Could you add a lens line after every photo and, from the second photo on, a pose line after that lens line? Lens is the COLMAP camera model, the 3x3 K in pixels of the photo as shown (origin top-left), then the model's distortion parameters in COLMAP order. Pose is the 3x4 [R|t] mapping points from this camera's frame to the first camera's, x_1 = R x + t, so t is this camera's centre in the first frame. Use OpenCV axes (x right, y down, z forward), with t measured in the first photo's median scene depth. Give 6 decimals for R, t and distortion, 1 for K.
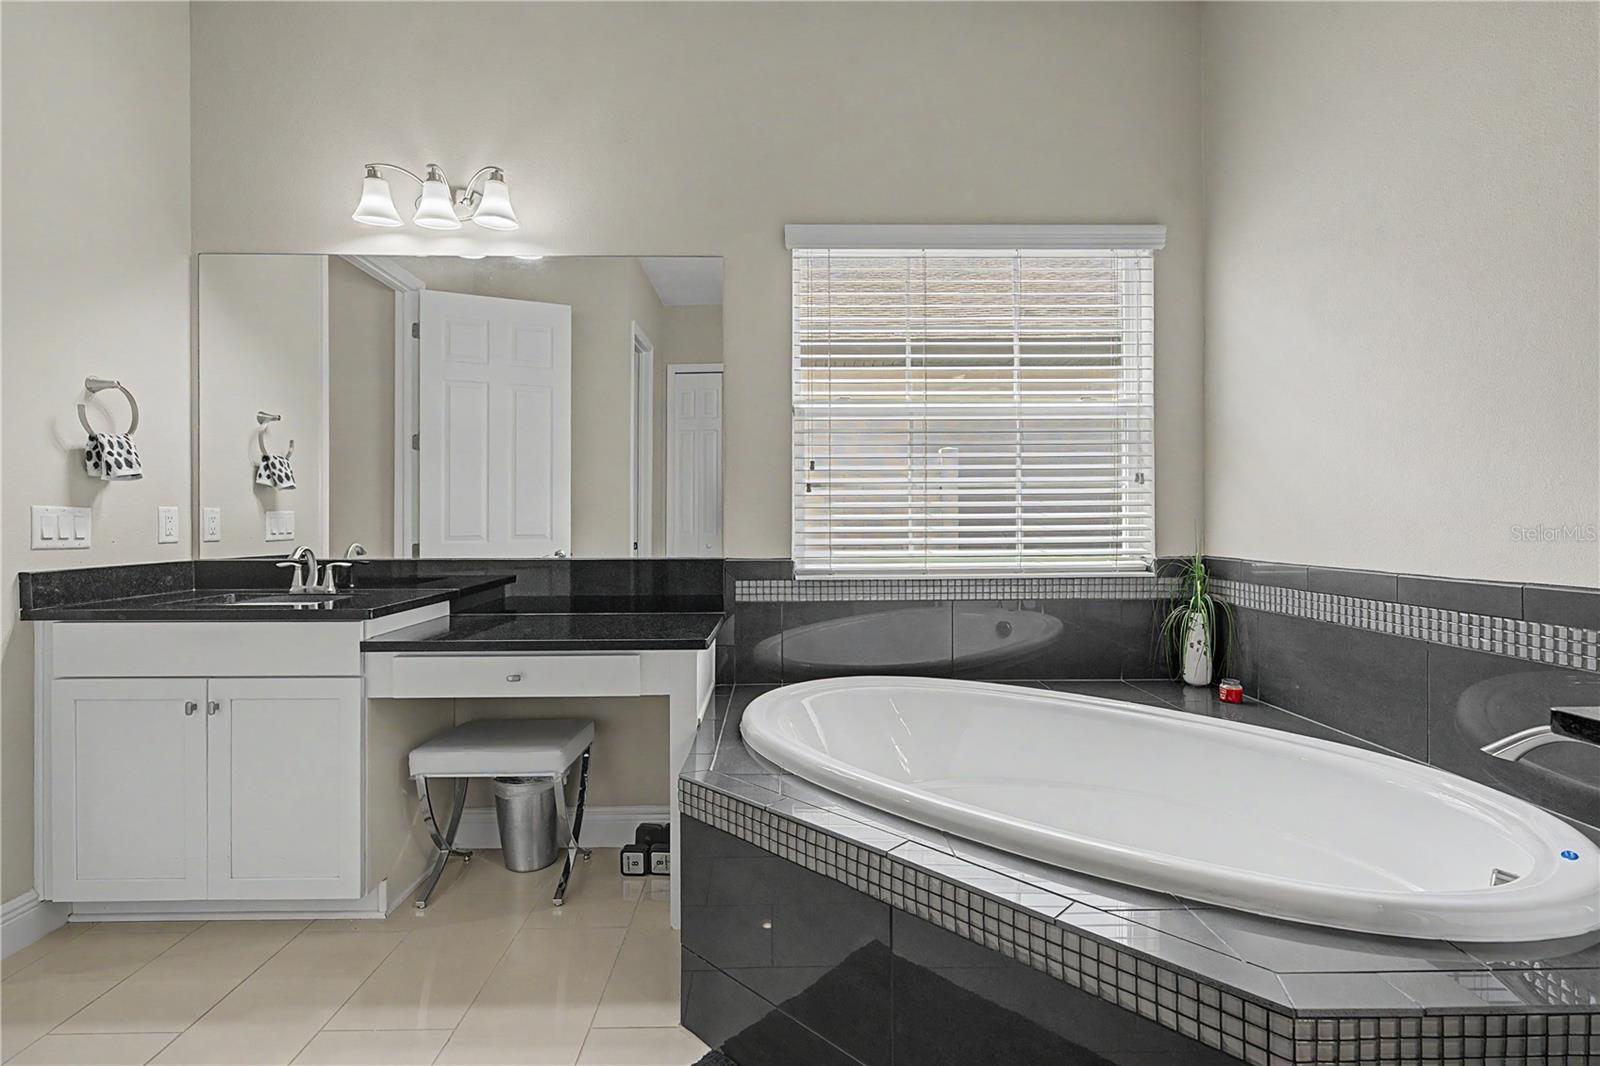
lens RADIAL K [[705.8, 0, 778.5], [0, 705.8, 524.4], [0, 0, 1]] dist [-0.000854, -0.000017]
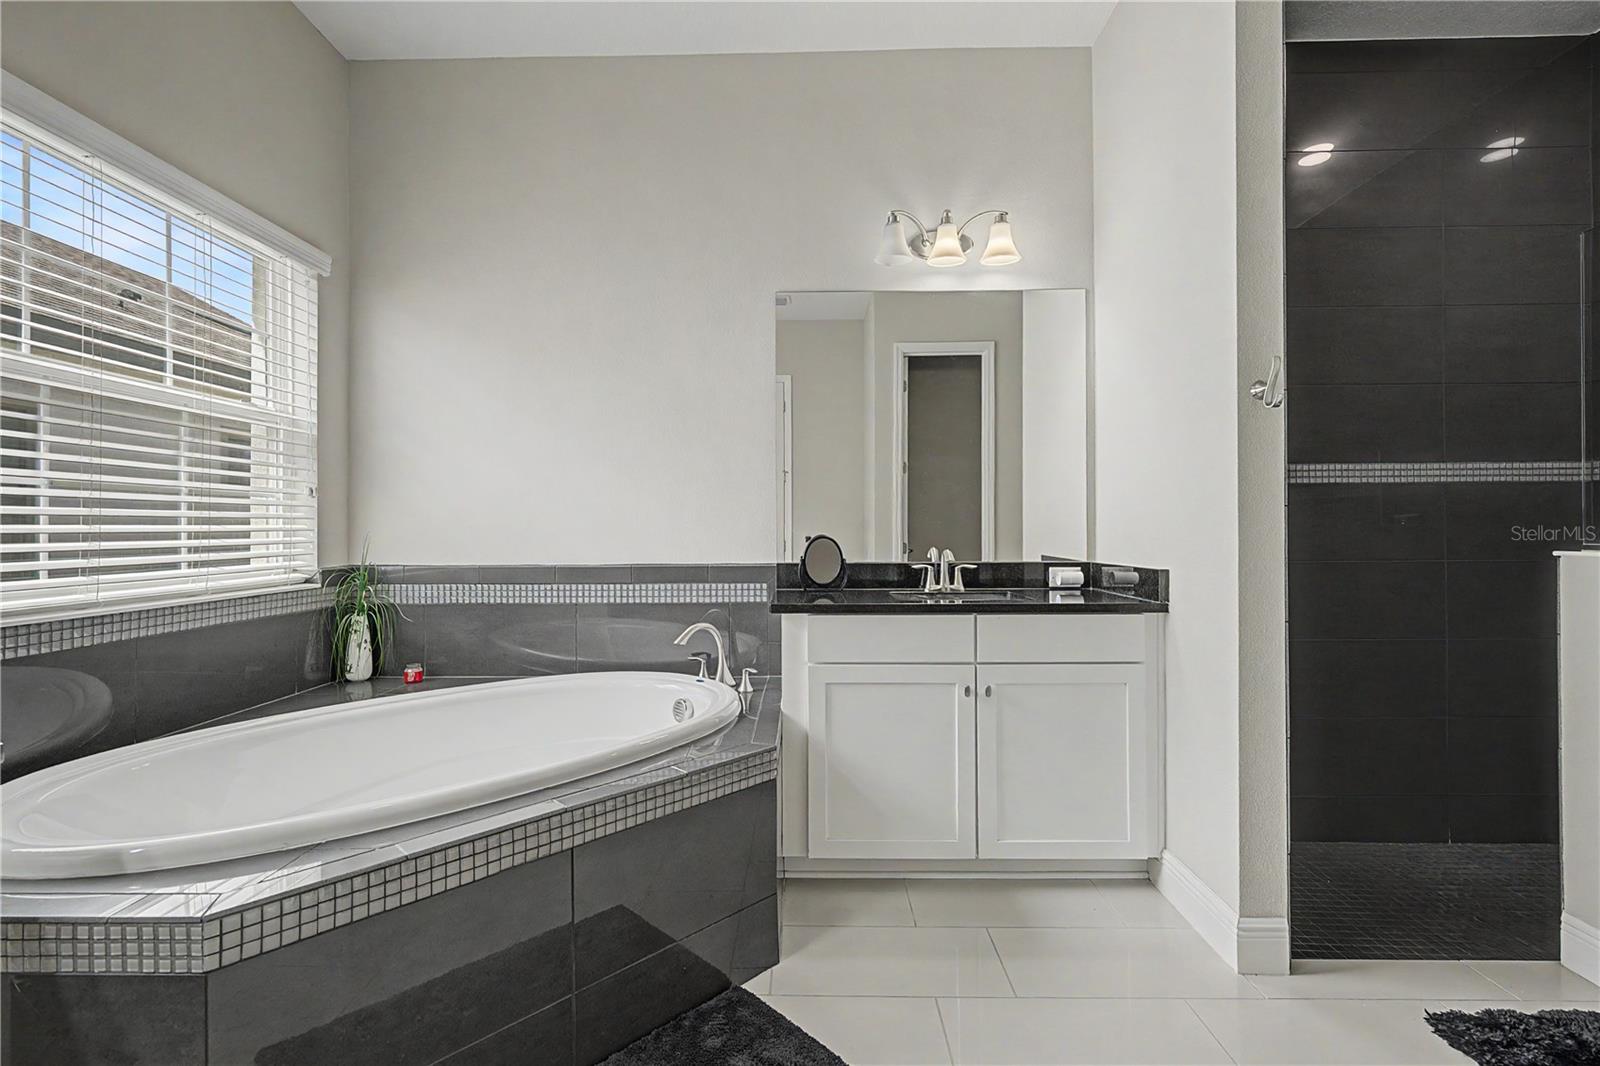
lens RADIAL K [[705.8, 0, 778.5], [0, 705.8, 524.4], [0, 0, 1]] dist [-0.000854, -0.000017]
pose [[0.069998, 0.009678, 0.997500, -0.469305], [0.020495, 0.999728, -0.011138, 0.007100], [-0.997337, 0.021223, 0.069781, 0.261117]]
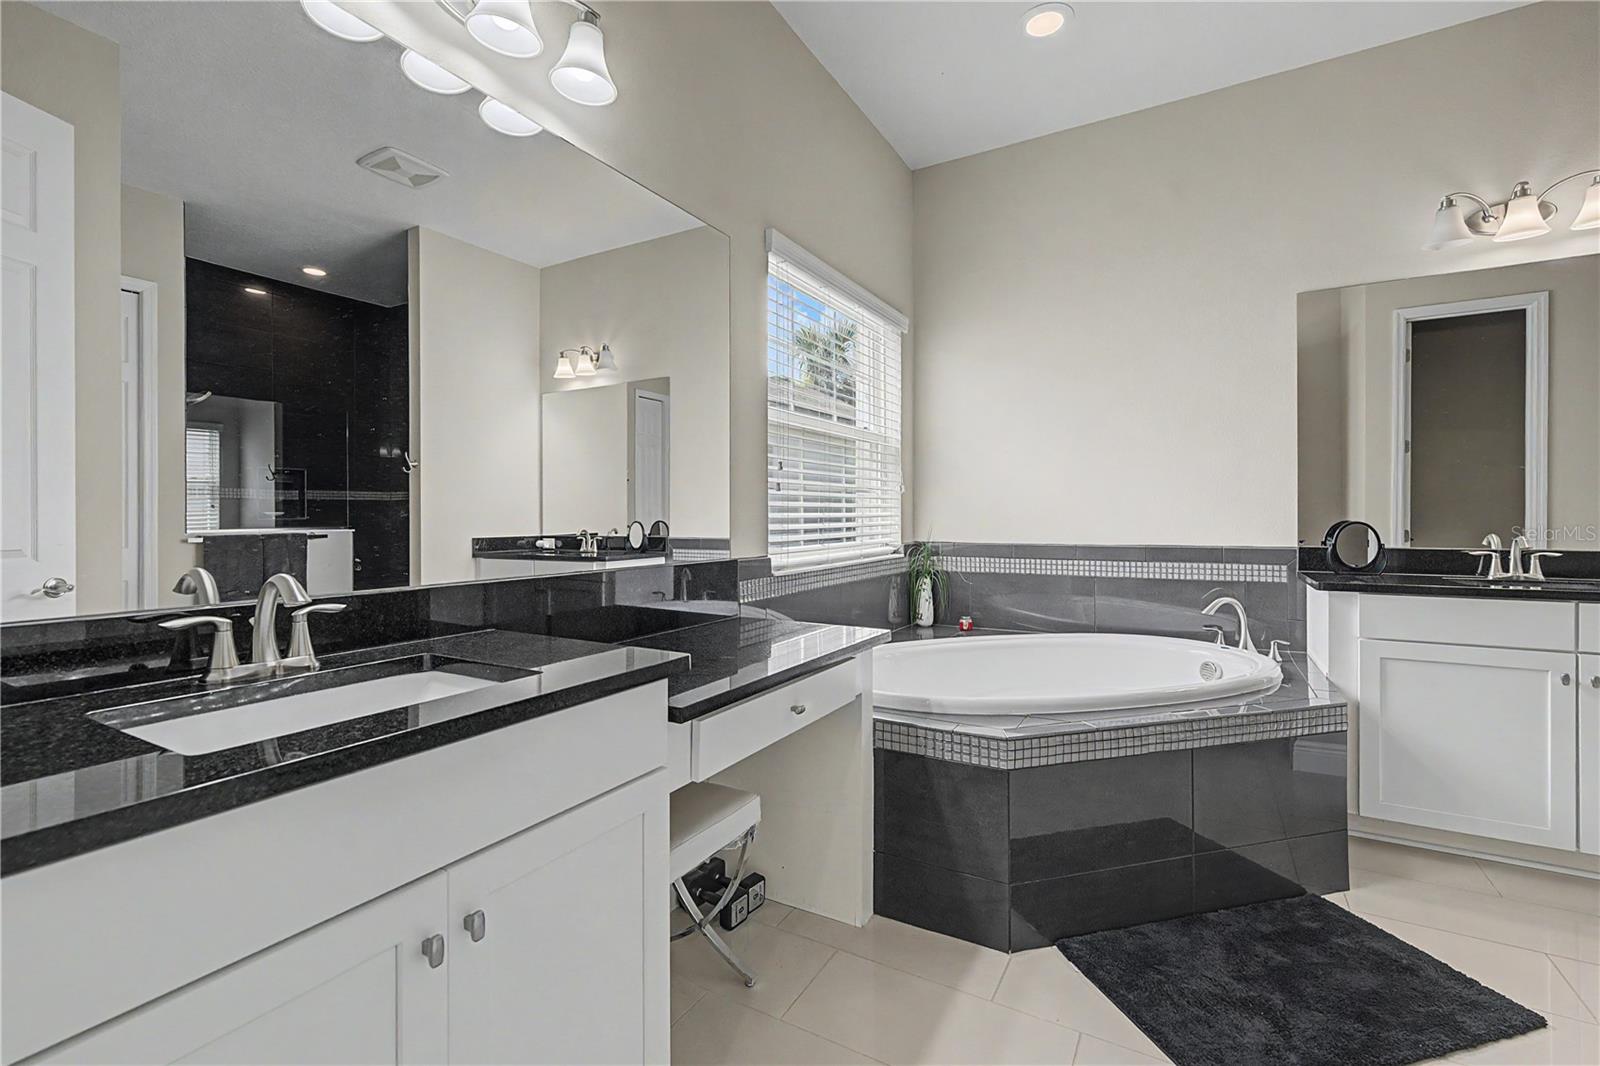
lens RADIAL K [[687.2, 0, 797.8], [0, 687.2, 517.8], [0, 0, 1]] dist [0.000530, -0.000044]
pose [[0.534542, -0.001008, 0.845141, -0.801225], [0.016675, 0.999817, -0.009355, 0.003526], [-0.844977, 0.019093, 0.534461, 0.439529]]
